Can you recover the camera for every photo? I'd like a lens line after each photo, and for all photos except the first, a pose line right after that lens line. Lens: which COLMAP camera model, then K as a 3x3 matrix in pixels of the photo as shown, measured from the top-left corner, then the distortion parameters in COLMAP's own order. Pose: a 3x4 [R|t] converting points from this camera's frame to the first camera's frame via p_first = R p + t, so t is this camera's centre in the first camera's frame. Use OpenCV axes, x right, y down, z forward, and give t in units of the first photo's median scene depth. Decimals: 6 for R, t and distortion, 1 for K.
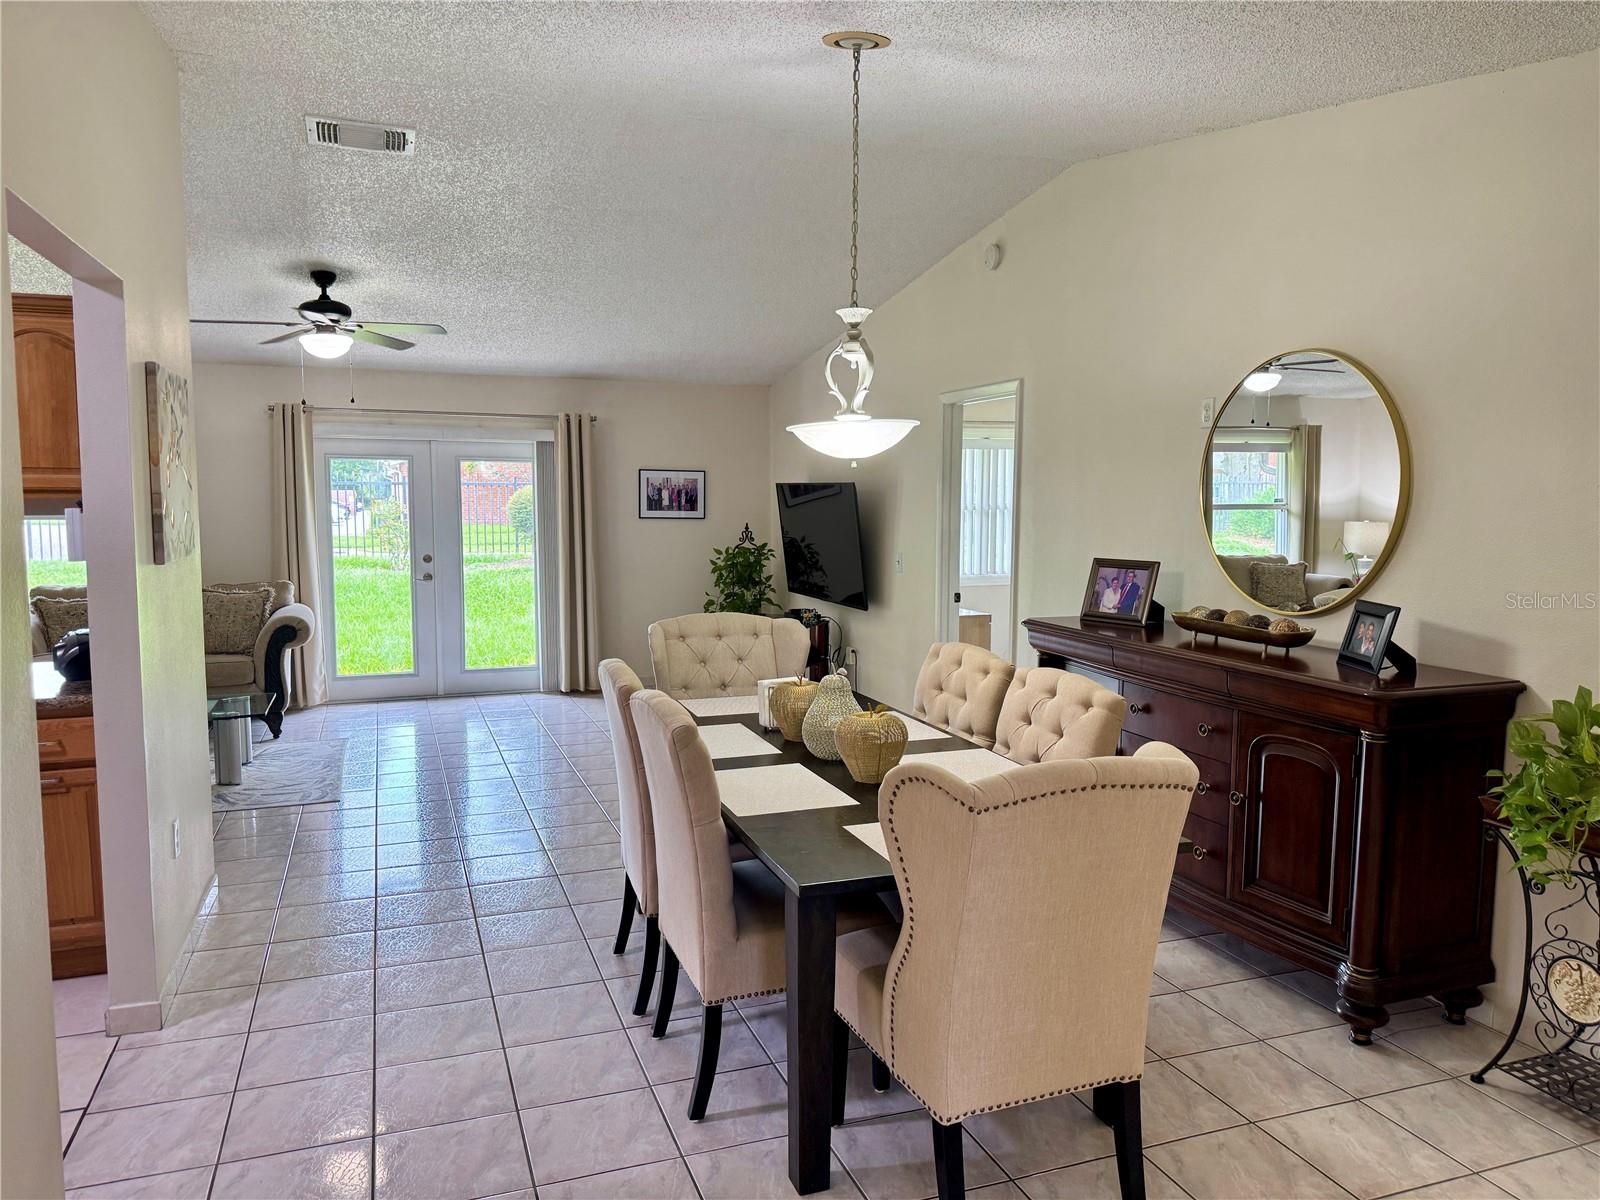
lens RADIAL K [[1109.9, 0, 822.6], [0, 1109.9, 598.2], [0, 0, 1]] dist [0.107376, -0.231387]
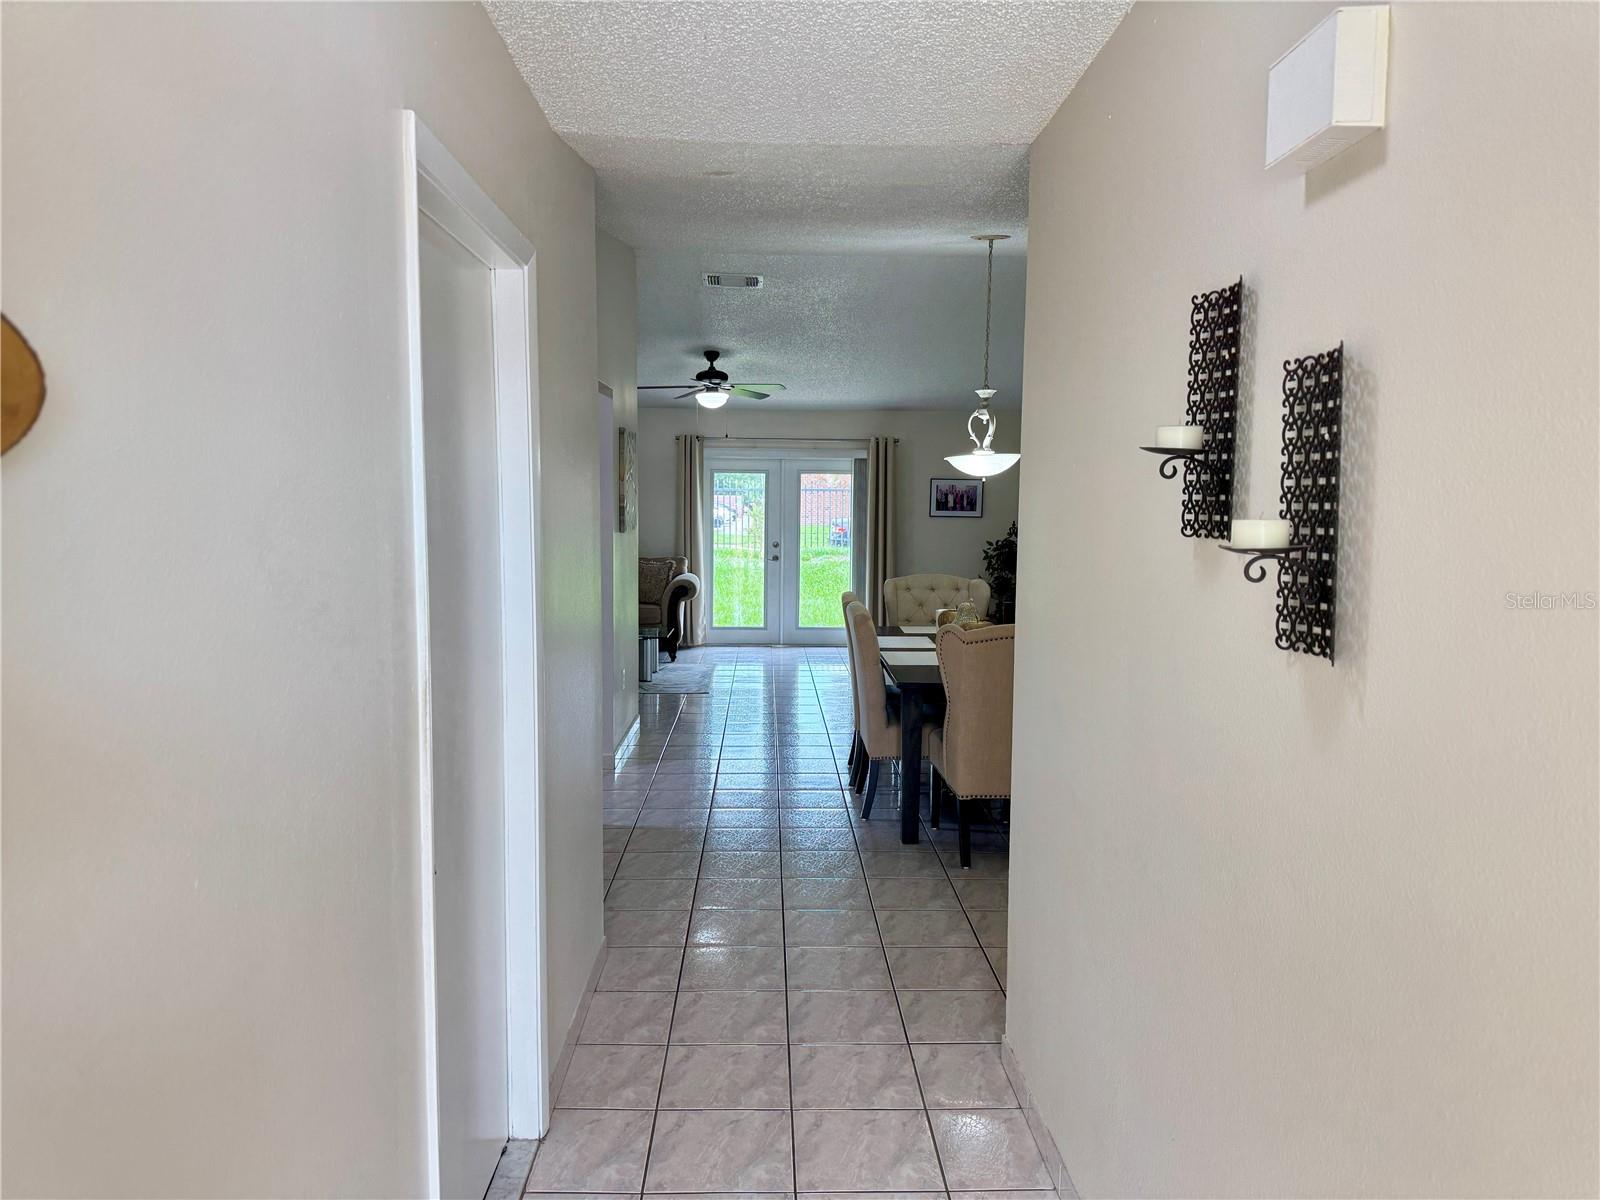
lens RADIAL K [[1123.7, 0, 794.3], [0, 1123.7, 599.5], [0, 0, 1]] dist [0.090507, -0.129090]
pose [[0.939920, 0.035549, -0.339539, 0.159920], [-0.037033, 0.999312, 0.002110, 0.032397], [0.339381, 0.010591, 0.940589, -0.331642]]
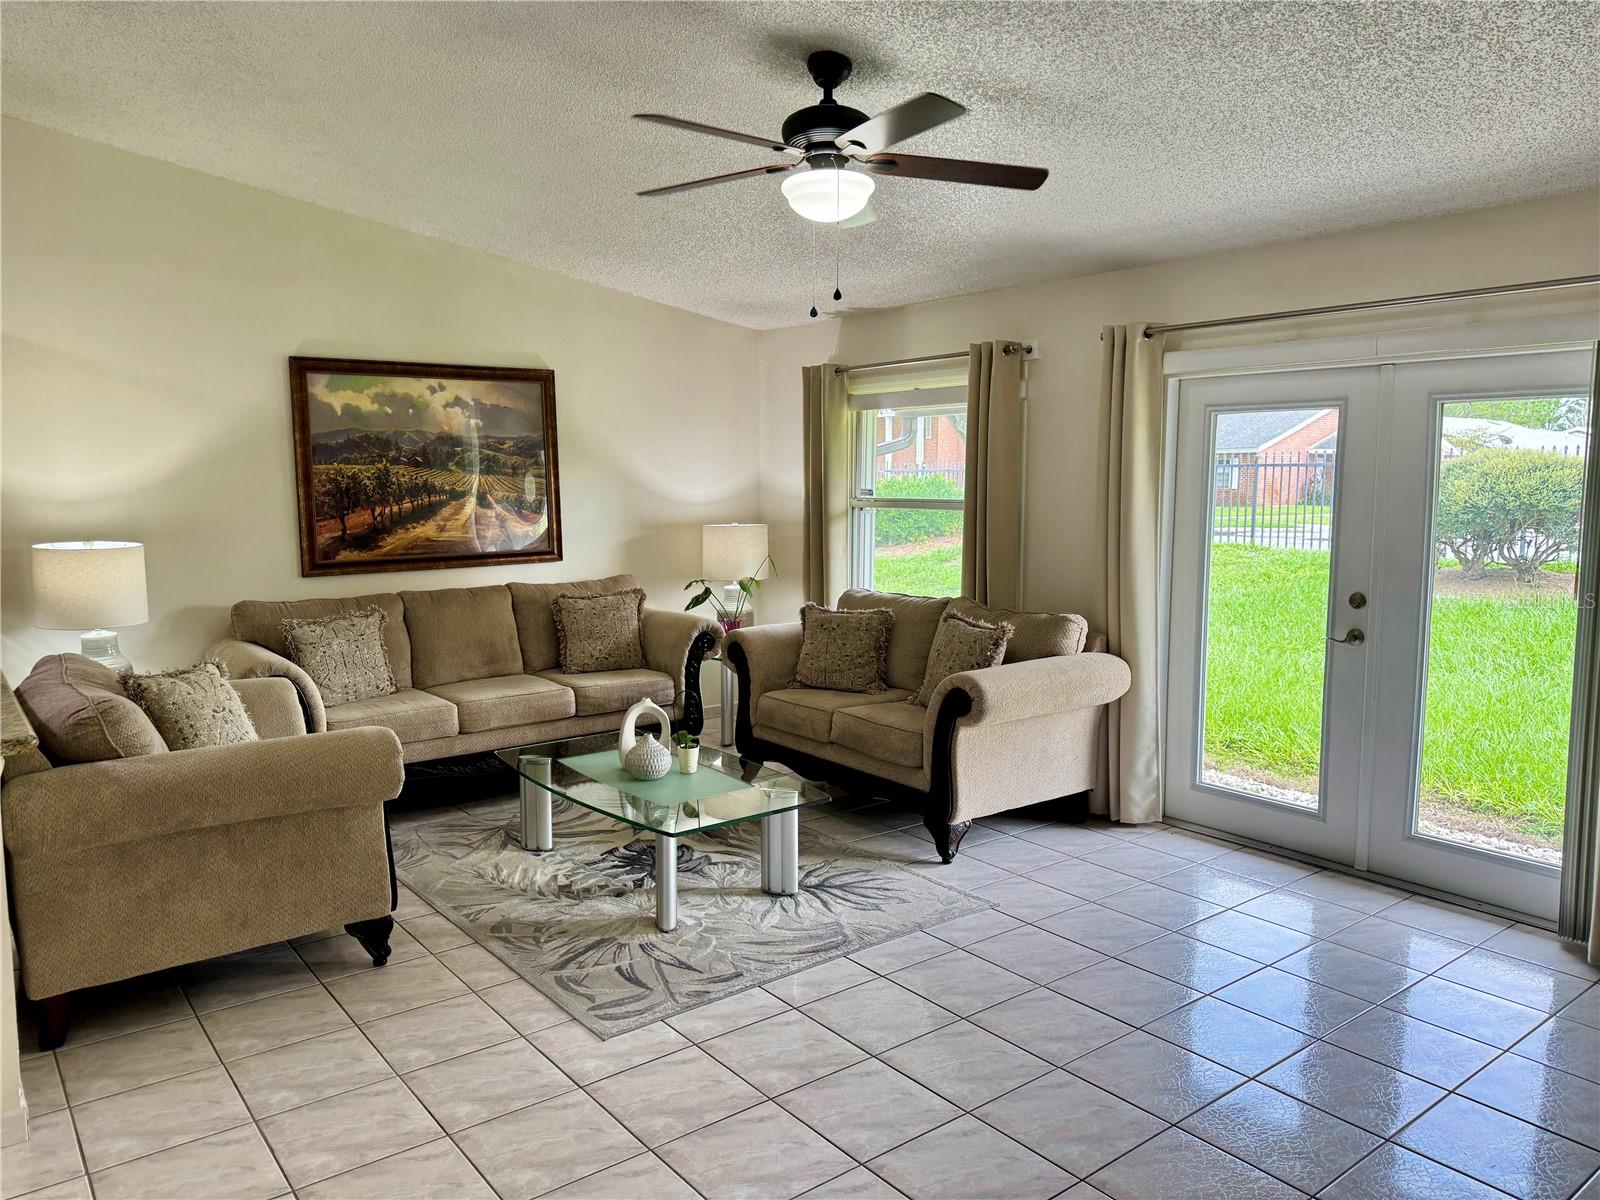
lens RADIAL K [[1123.7, 0, 794.3], [0, 1123.7, 599.5], [0, 0, 1]] dist [0.090507, -0.129090]
pose [[0.285702, 0.098165, -0.953278, 0.075185], [-0.088686, 0.993179, 0.075694, -0.059197], [0.954206, 0.062916, 0.292459, 0.689441]]
